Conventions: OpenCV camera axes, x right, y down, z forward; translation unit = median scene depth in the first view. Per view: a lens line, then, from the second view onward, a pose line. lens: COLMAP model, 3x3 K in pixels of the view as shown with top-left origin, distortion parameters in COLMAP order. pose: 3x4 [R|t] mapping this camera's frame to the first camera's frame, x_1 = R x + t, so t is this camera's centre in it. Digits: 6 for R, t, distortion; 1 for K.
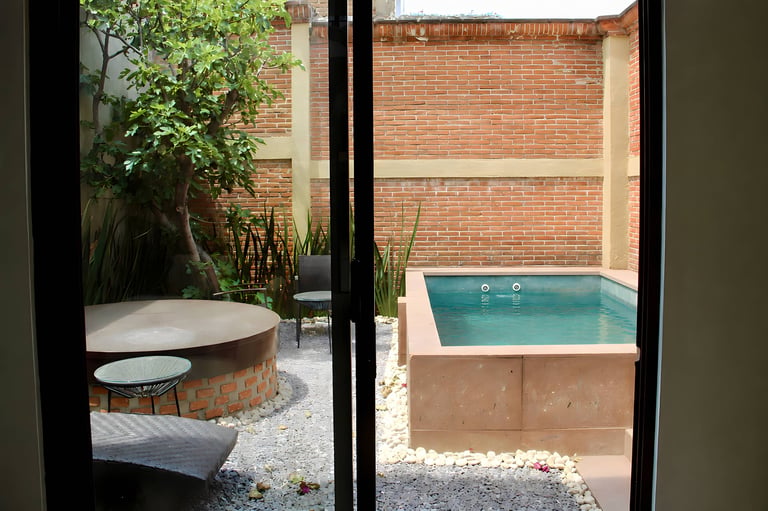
lens RADIAL K [[533.7, 0, 384.0], [0, 533.7, 255.5], [0, 0, 1]] dist [0.008193, 0.002296]
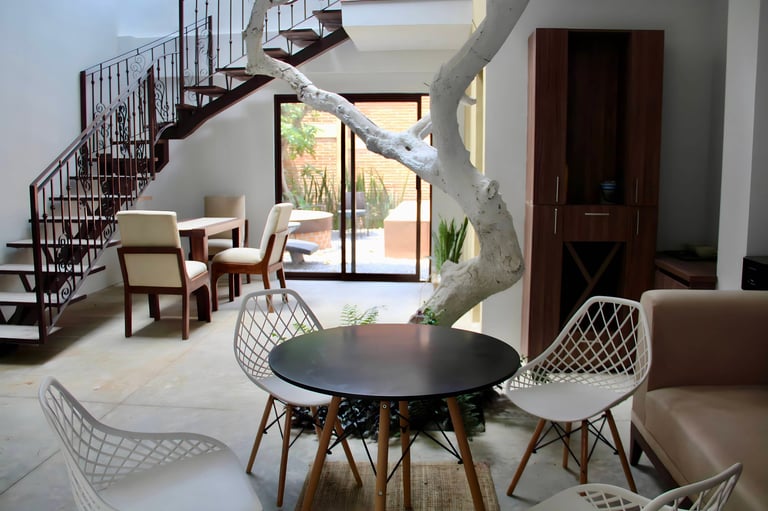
lens RADIAL K [[533.7, 0, 384.0], [0, 533.7, 255.5], [0, 0, 1]] dist [0.008193, 0.002296]
pose [[0.997193, 0.014862, -0.073389, 0.111423], [-0.010259, 0.997979, 0.062706, 0.090726], [0.074173, -0.061777, 0.995330, -0.729225]]
